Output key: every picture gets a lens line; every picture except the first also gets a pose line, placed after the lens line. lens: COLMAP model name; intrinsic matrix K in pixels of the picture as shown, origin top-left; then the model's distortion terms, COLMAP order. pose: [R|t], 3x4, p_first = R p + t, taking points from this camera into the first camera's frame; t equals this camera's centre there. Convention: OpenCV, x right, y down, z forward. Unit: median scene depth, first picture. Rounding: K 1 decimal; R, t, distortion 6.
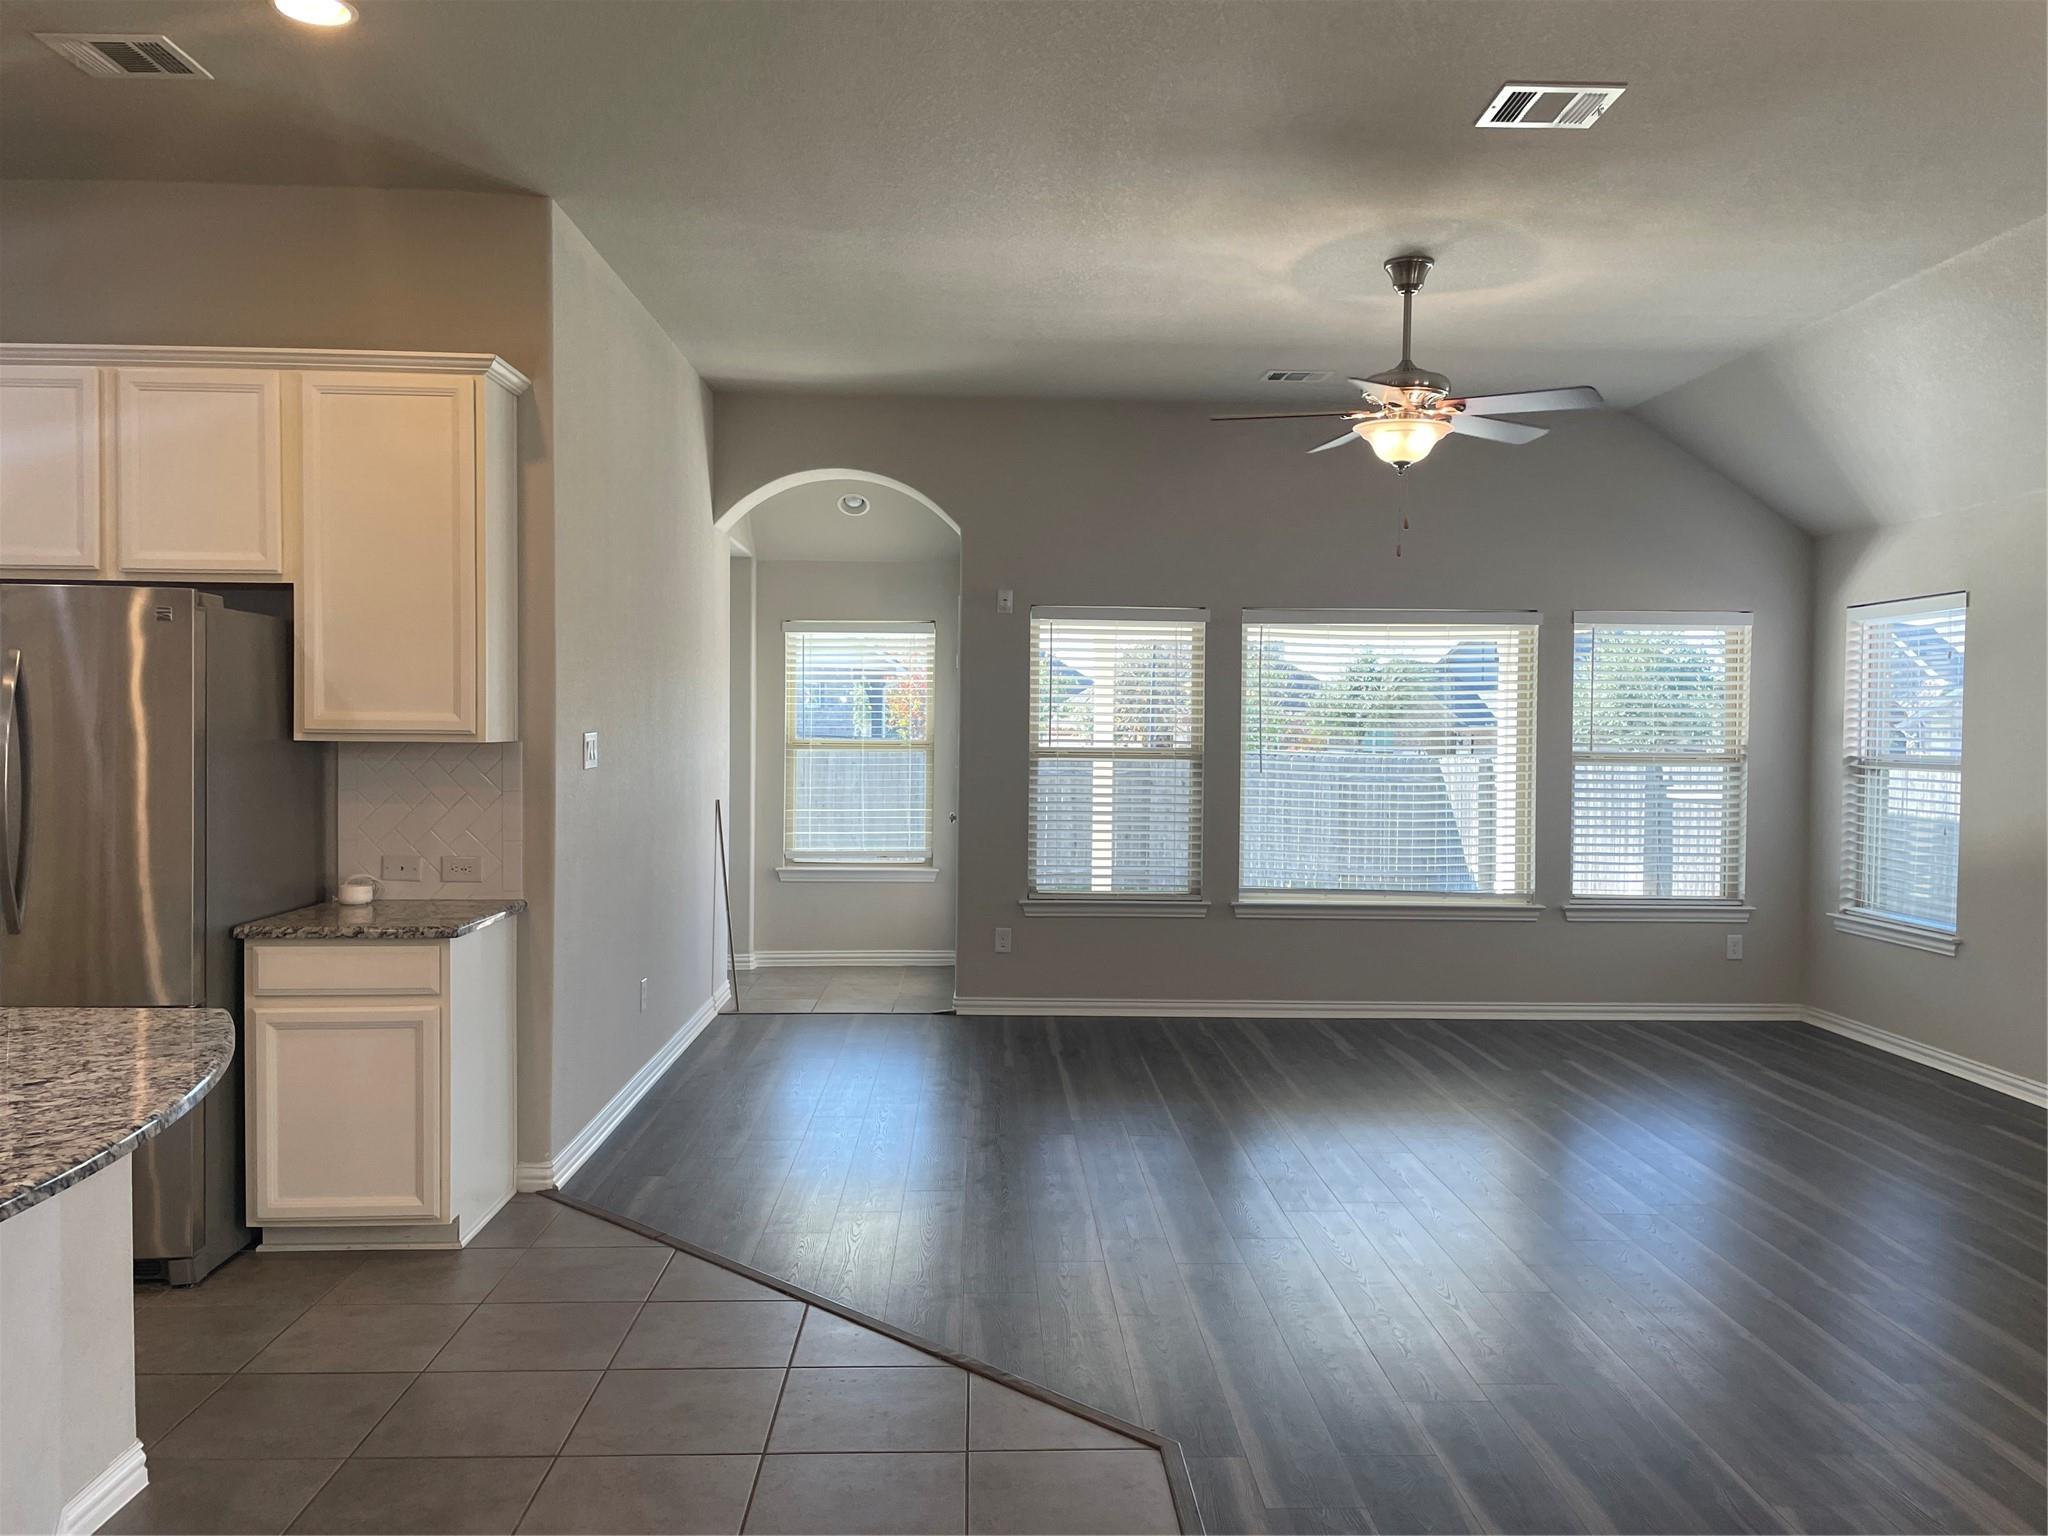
lens RADIAL K [[1539.9, 0, 1039.9], [0, 1539.9, 762.5], [0, 0, 1]] dist [0.092529, -0.118375]
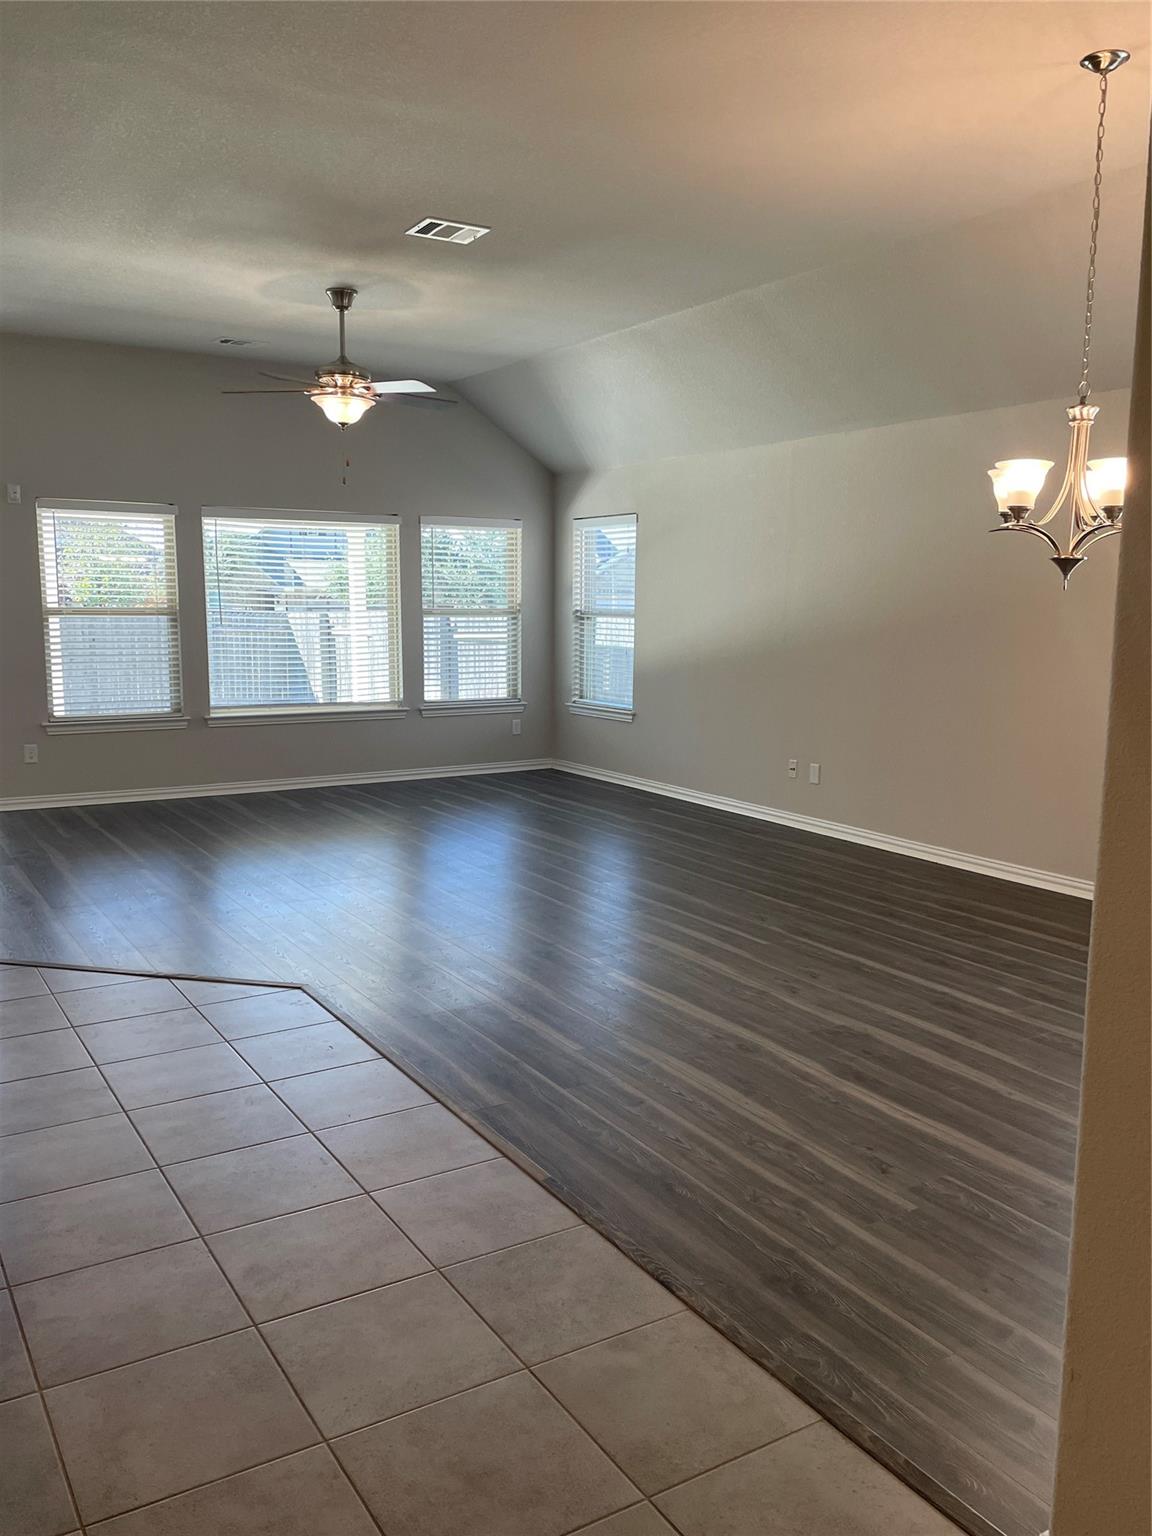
lens RADIAL K [[1236.5, 0, 570.1], [0, 1236.5, 776.2], [0, 0, 1]] dist [0.100506, -0.135789]
pose [[0.875509, -0.075496, 0.477268, -0.200391], [0.014219, 0.991317, 0.130725, -0.000724], [-0.482993, -0.107665, 0.868980, -0.254412]]
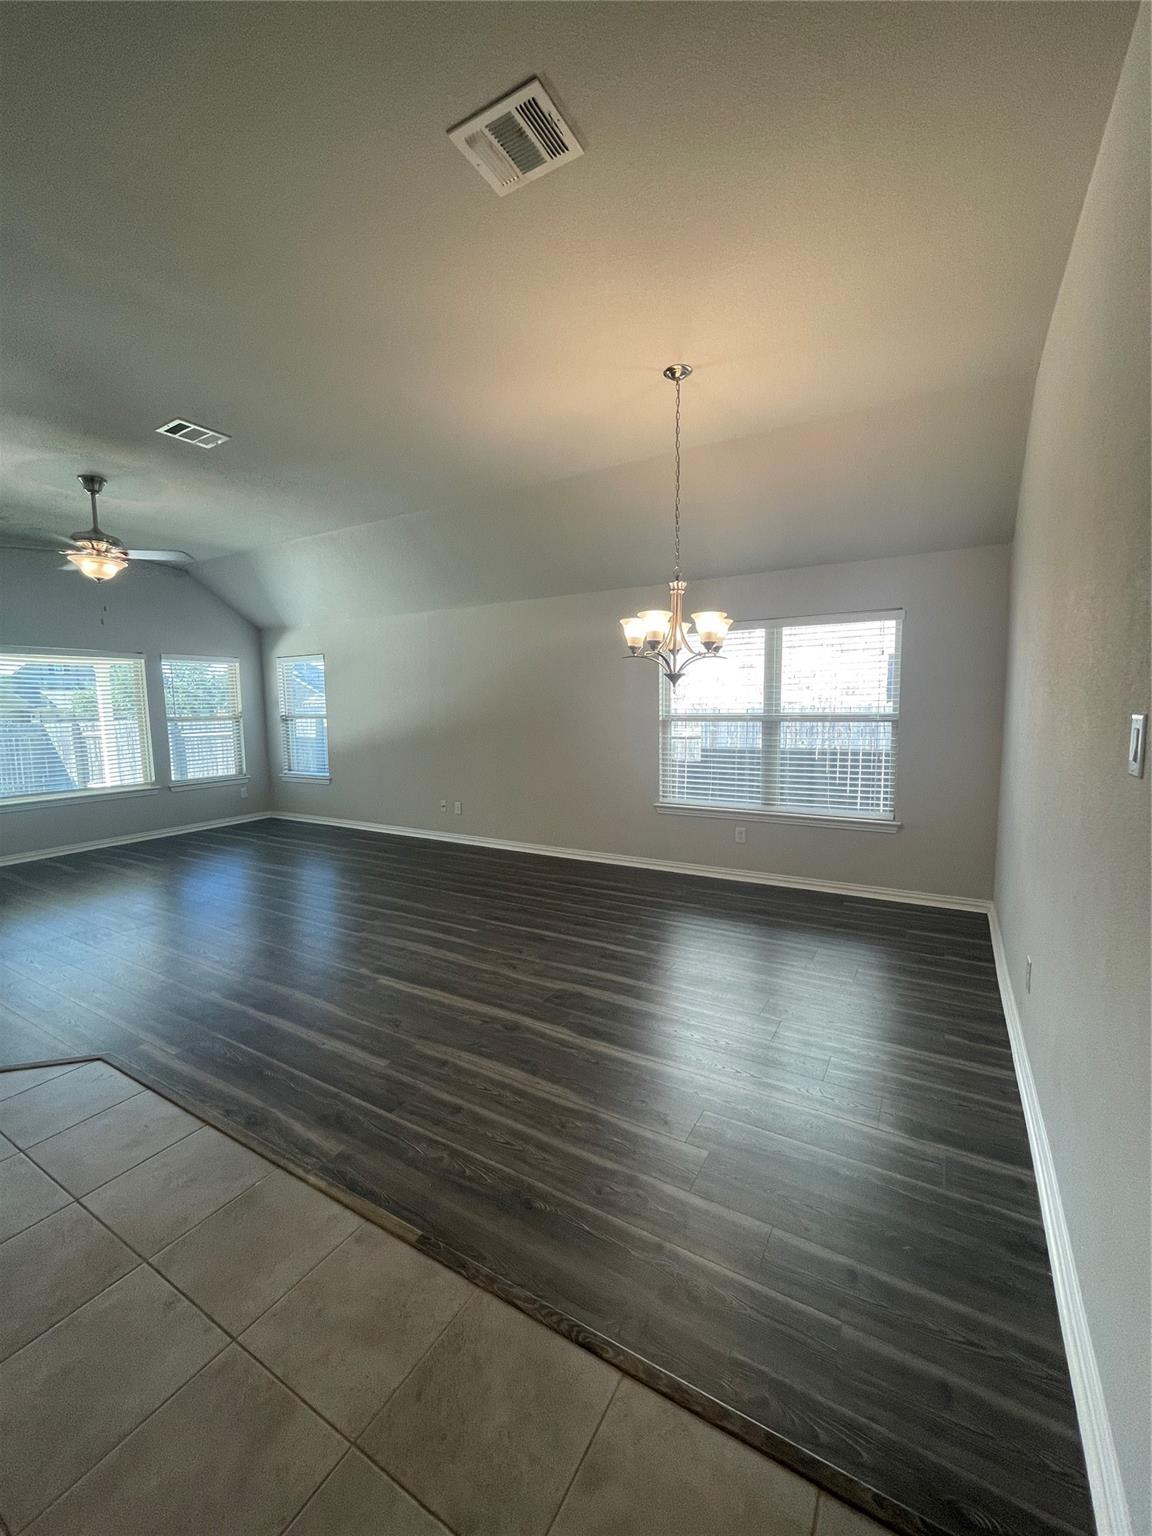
lens RADIAL K [[622.1, 0, 575.8], [0, 622.1, 768.1], [0, 0, 1]] dist [-0.003988, -0.000154]
pose [[0.544867, -0.106003, 0.831795, -0.134784], [0.039061, 0.994109, 0.101101, -0.002043], [-0.837612, -0.022596, 0.545797, 0.018032]]
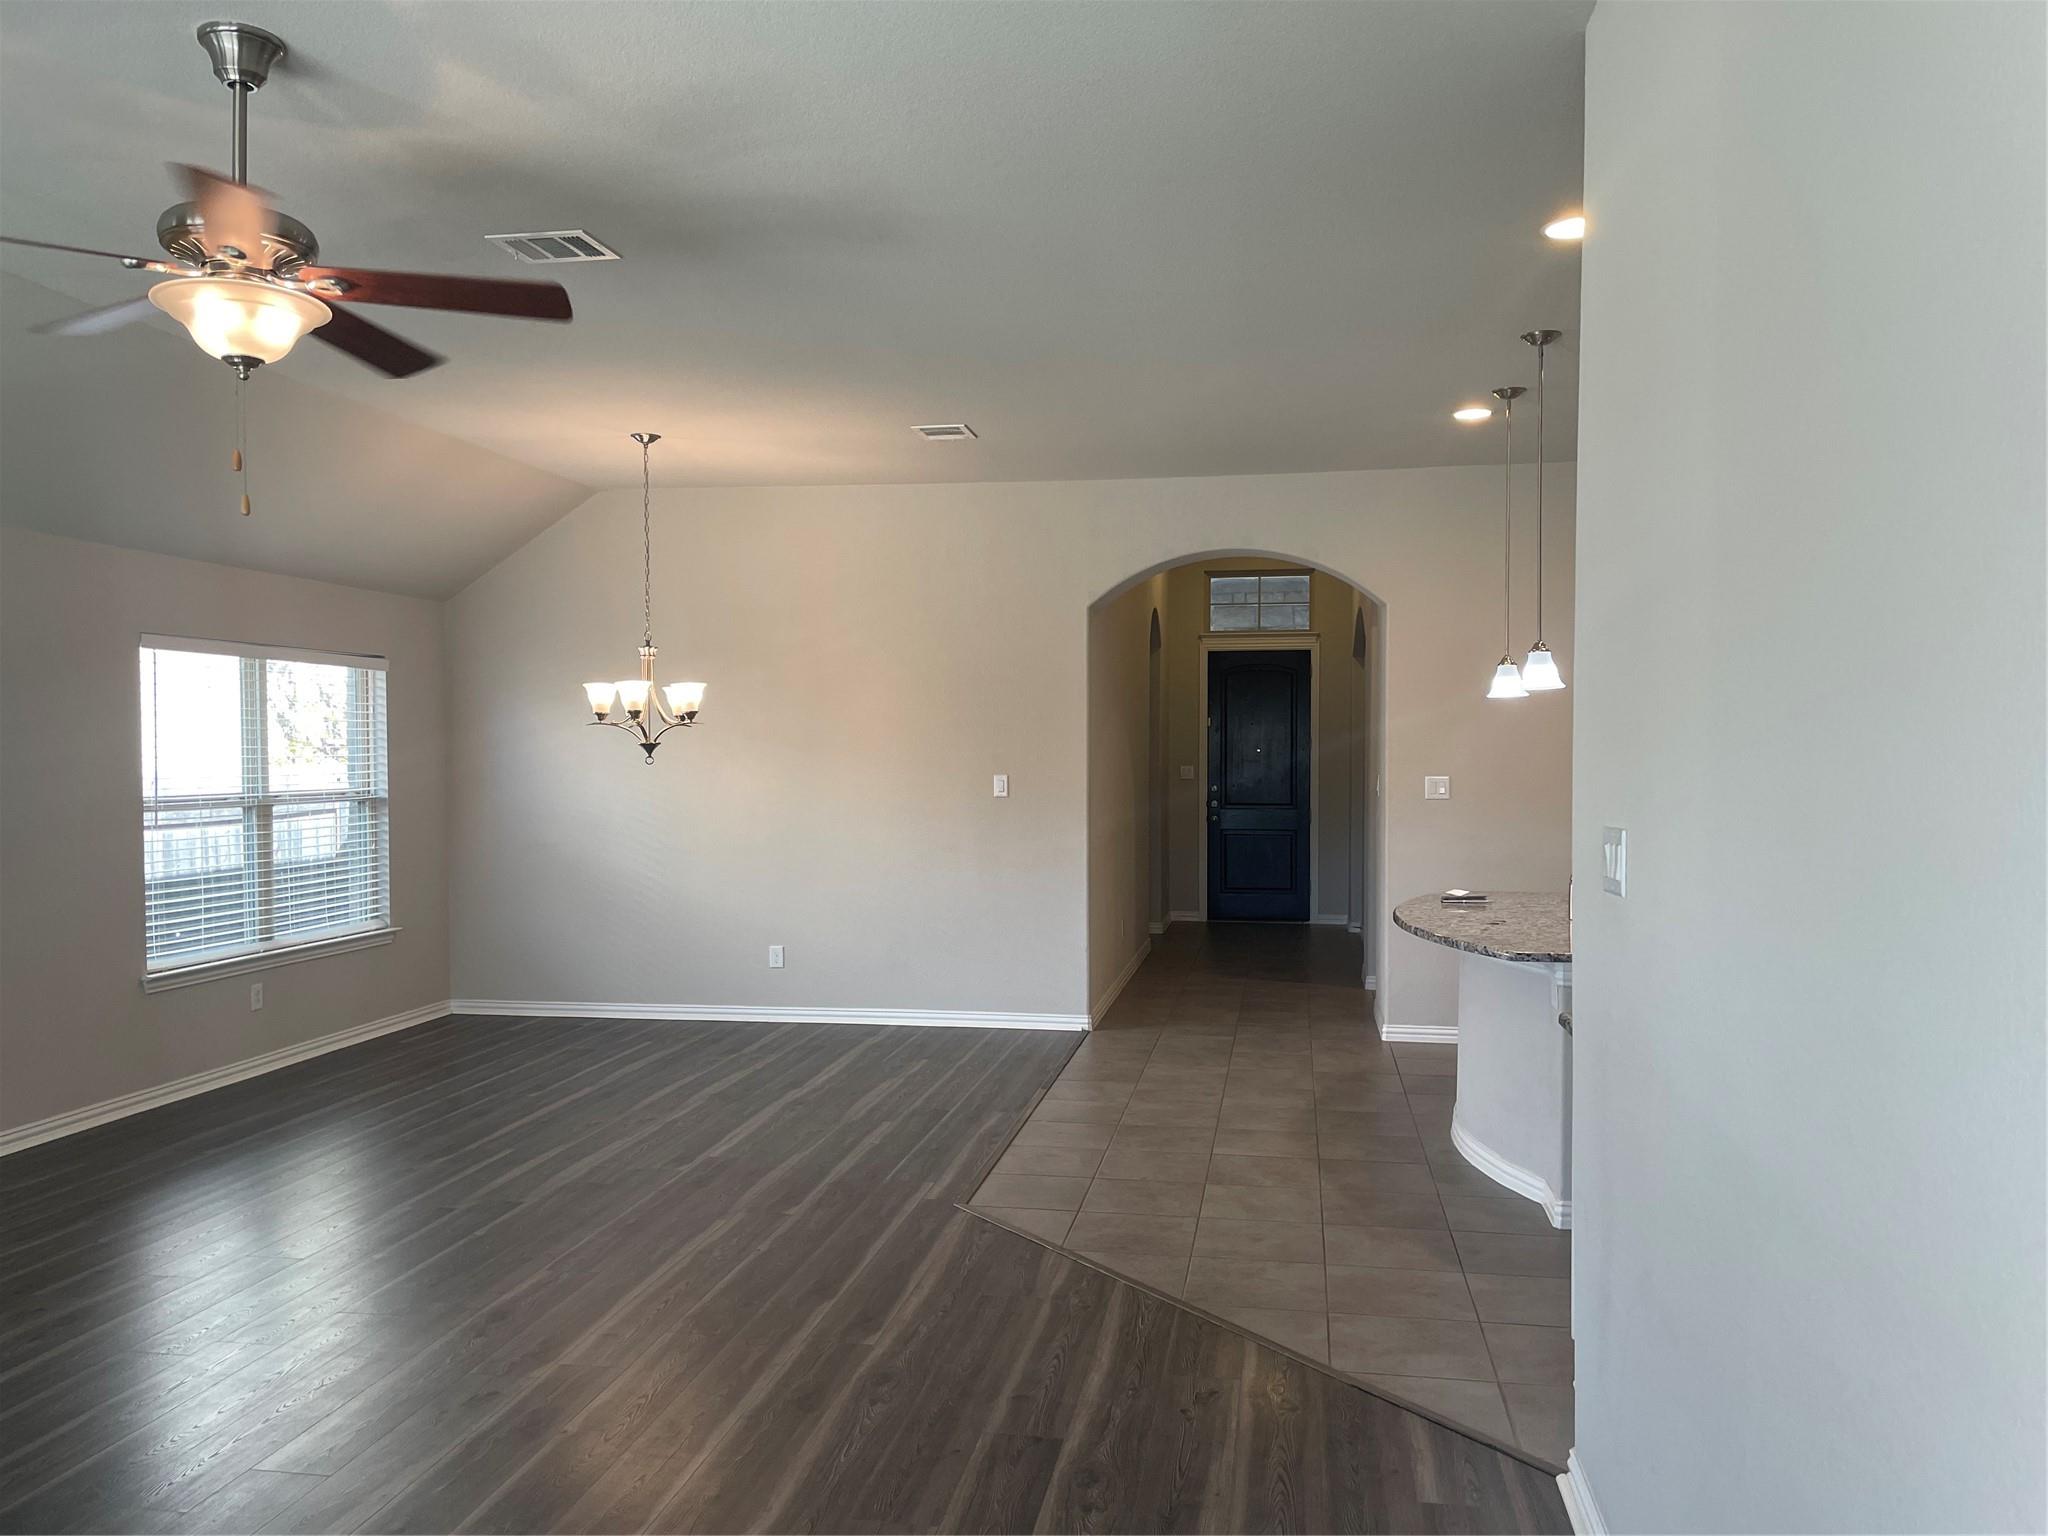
lens RADIAL K [[1539.9, 0, 1039.4], [0, 1539.9, 784.8], [0, 0, 1]] dist [0.092529, -0.118375]
pose [[-0.979619, -0.014280, 0.200356, -0.200722], [-0.004852, 0.998861, 0.047469, -0.059259], [-0.200806, 0.045530, -0.978572, 1.577086]]
